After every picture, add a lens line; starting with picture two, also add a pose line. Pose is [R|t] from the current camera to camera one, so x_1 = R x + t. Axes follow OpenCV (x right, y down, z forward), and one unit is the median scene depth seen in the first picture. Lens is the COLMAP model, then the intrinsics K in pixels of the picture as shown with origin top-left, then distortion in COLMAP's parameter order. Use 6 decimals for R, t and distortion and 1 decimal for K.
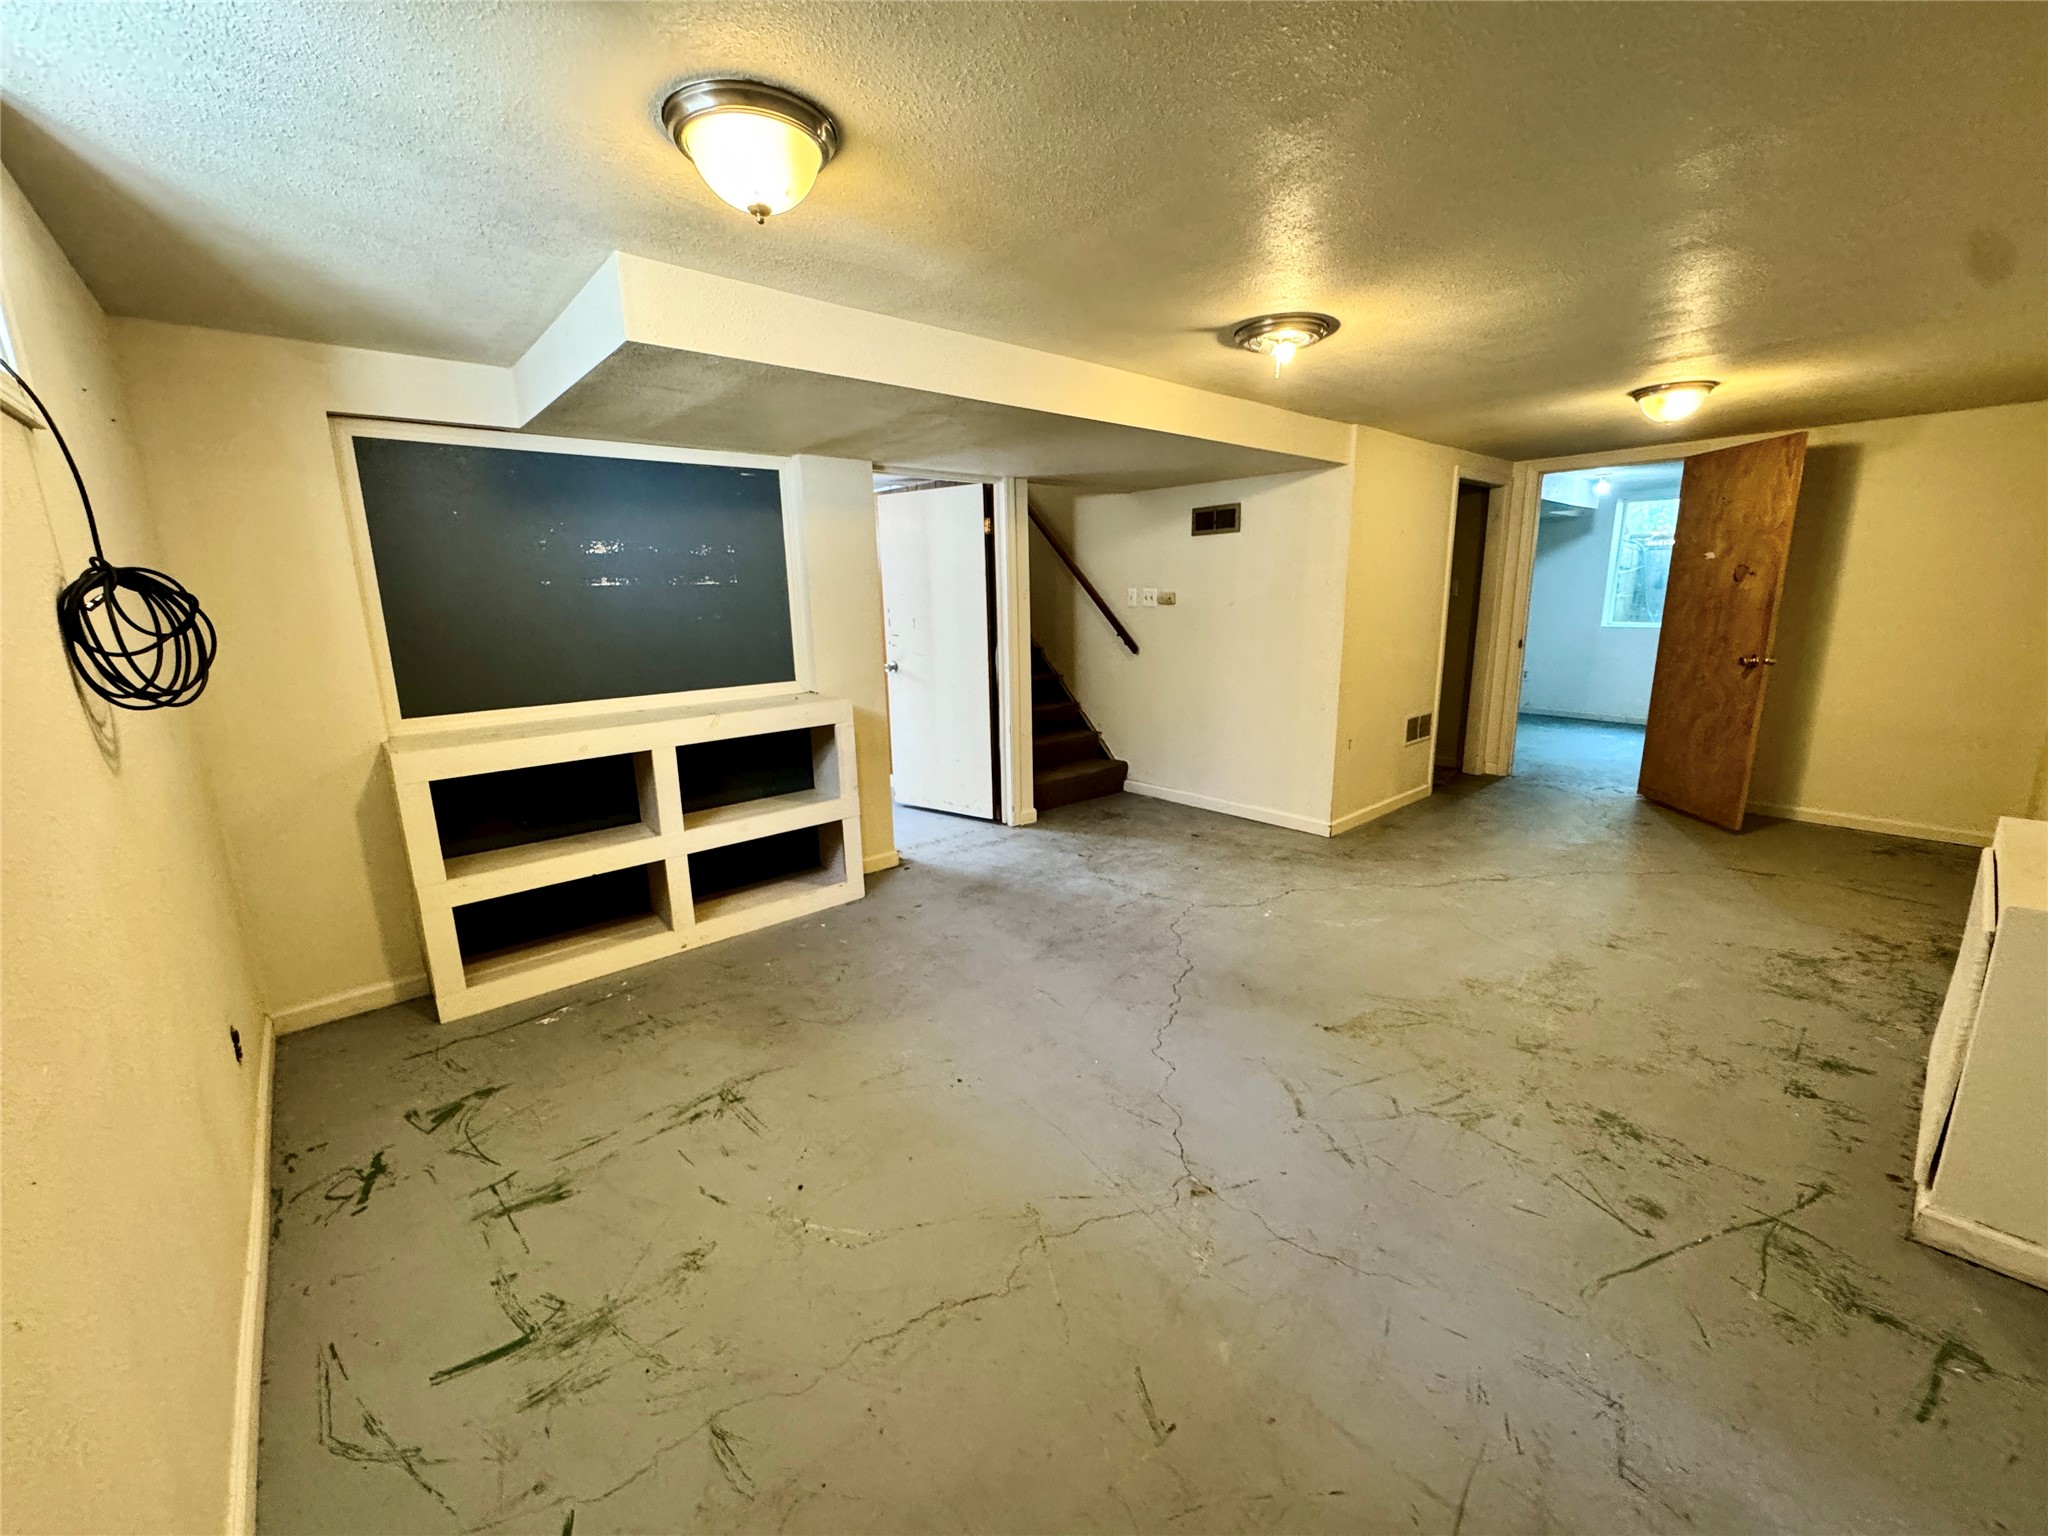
lens RADIAL K [[814.5, 0, 1024.0], [0, 814.5, 768.0], [0, 0, 1]] dist [-0.002469, -0.000539]
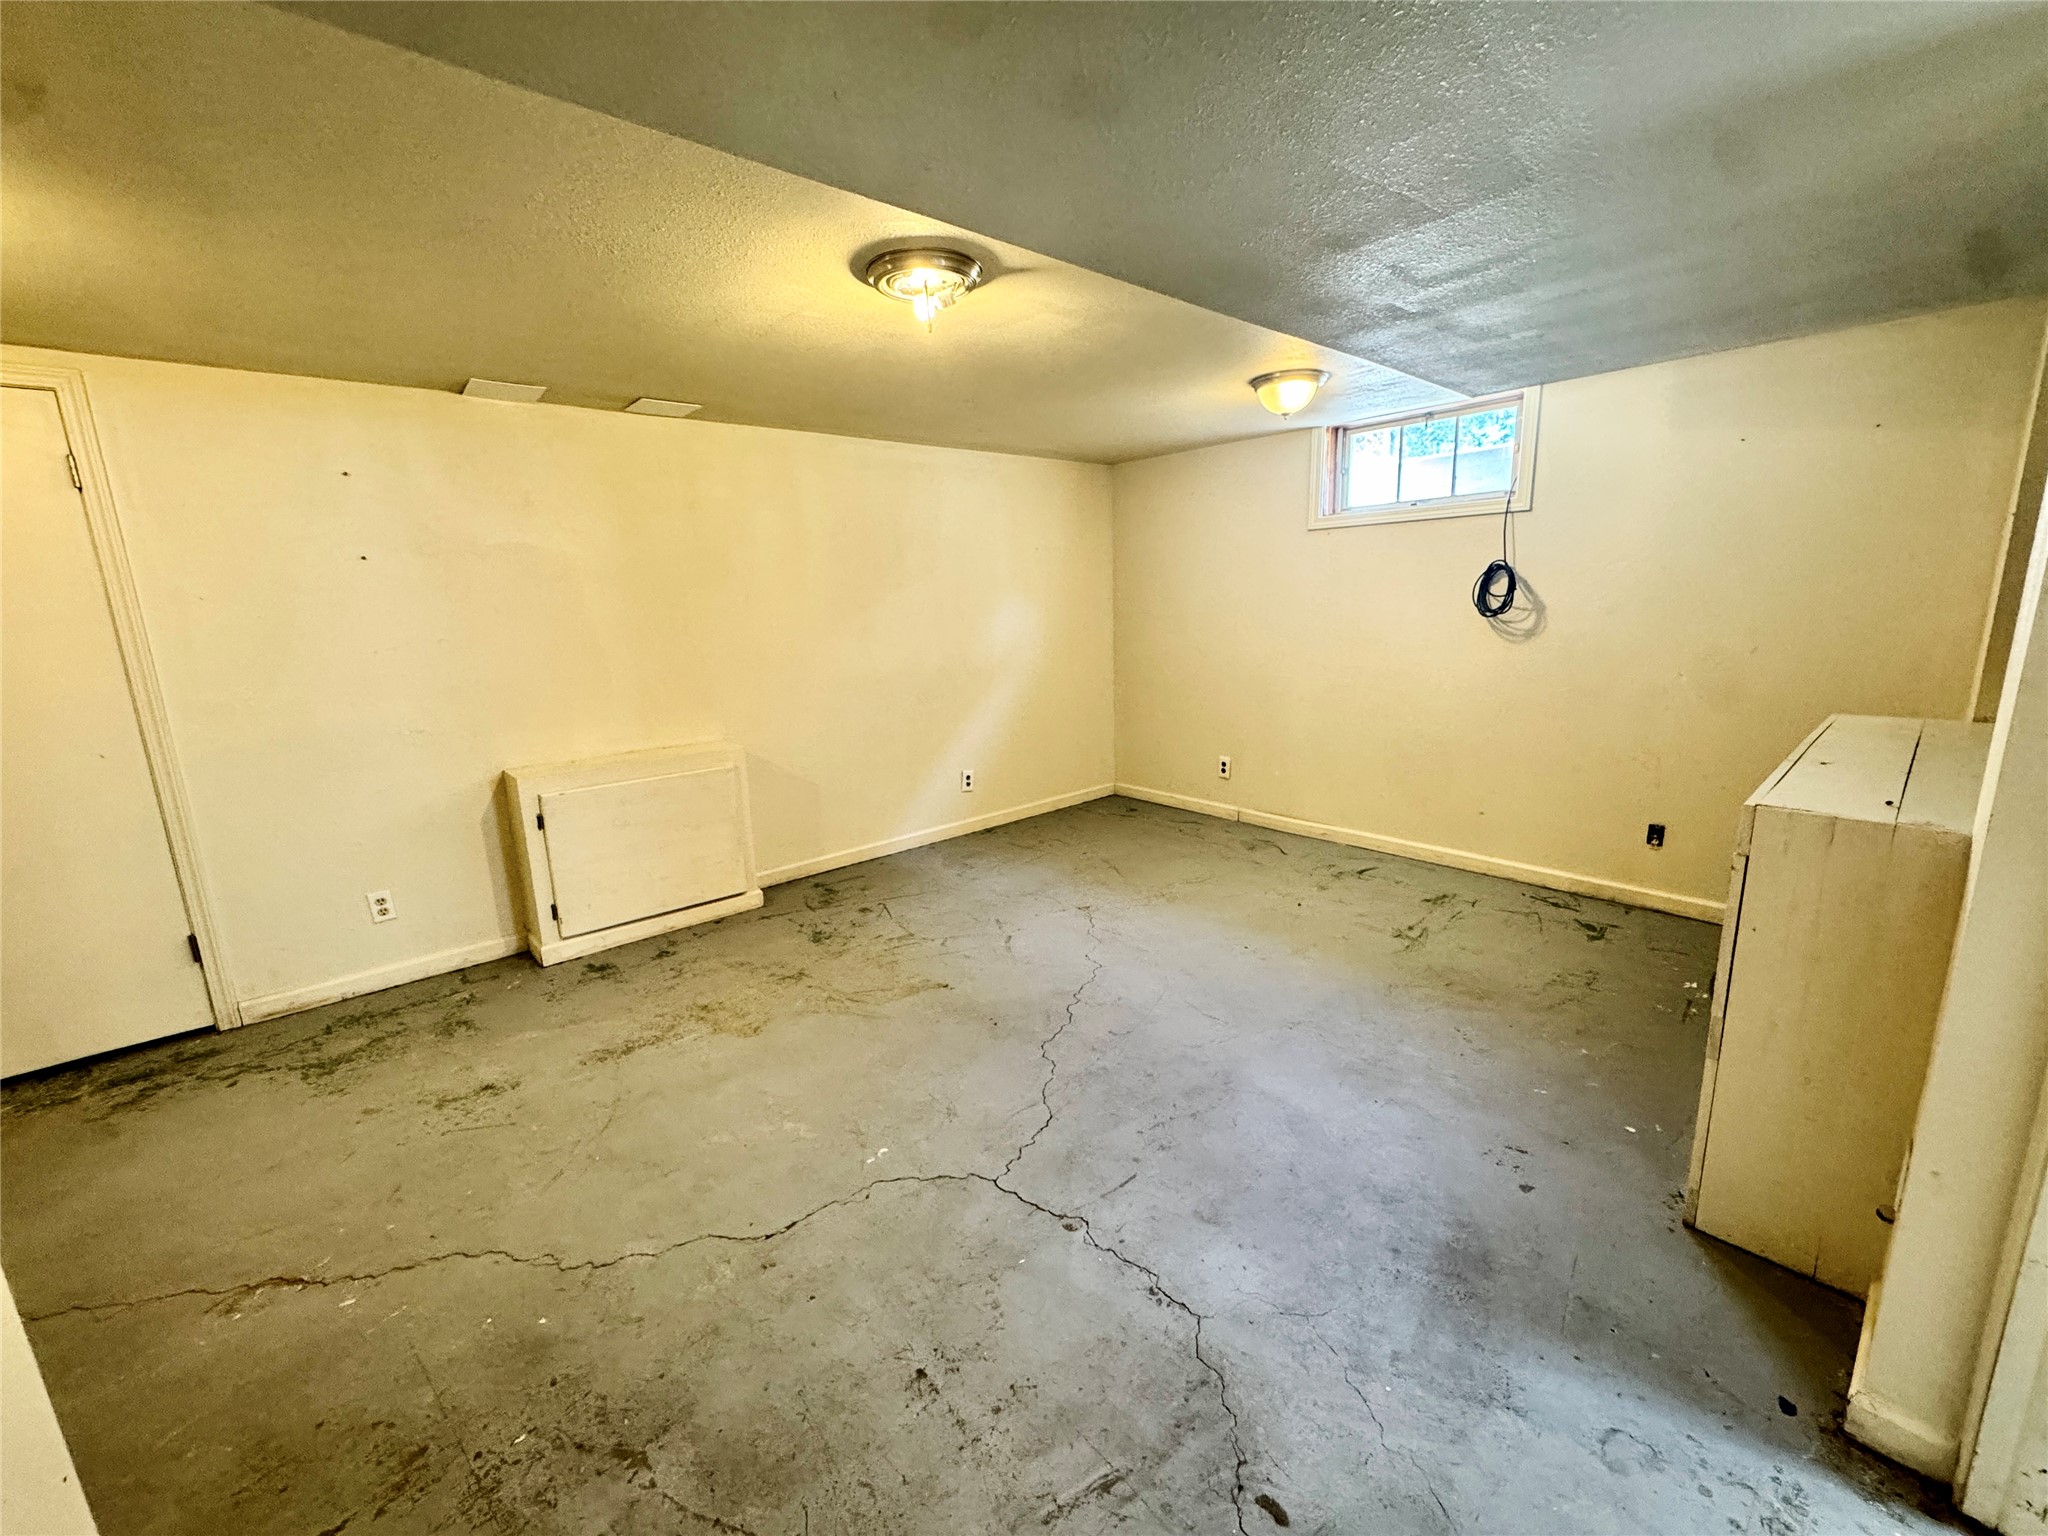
lens RADIAL K [[814.5, 0, 1024.0], [0, 814.5, 768.0], [0, 0, 1]] dist [-0.002469, -0.000539]
pose [[-0.998753, 0.048680, 0.011059, 0.264429], [0.048940, 0.911113, 0.409241, -0.466484], [0.009845, 0.409272, -0.912359, 2.144038]]
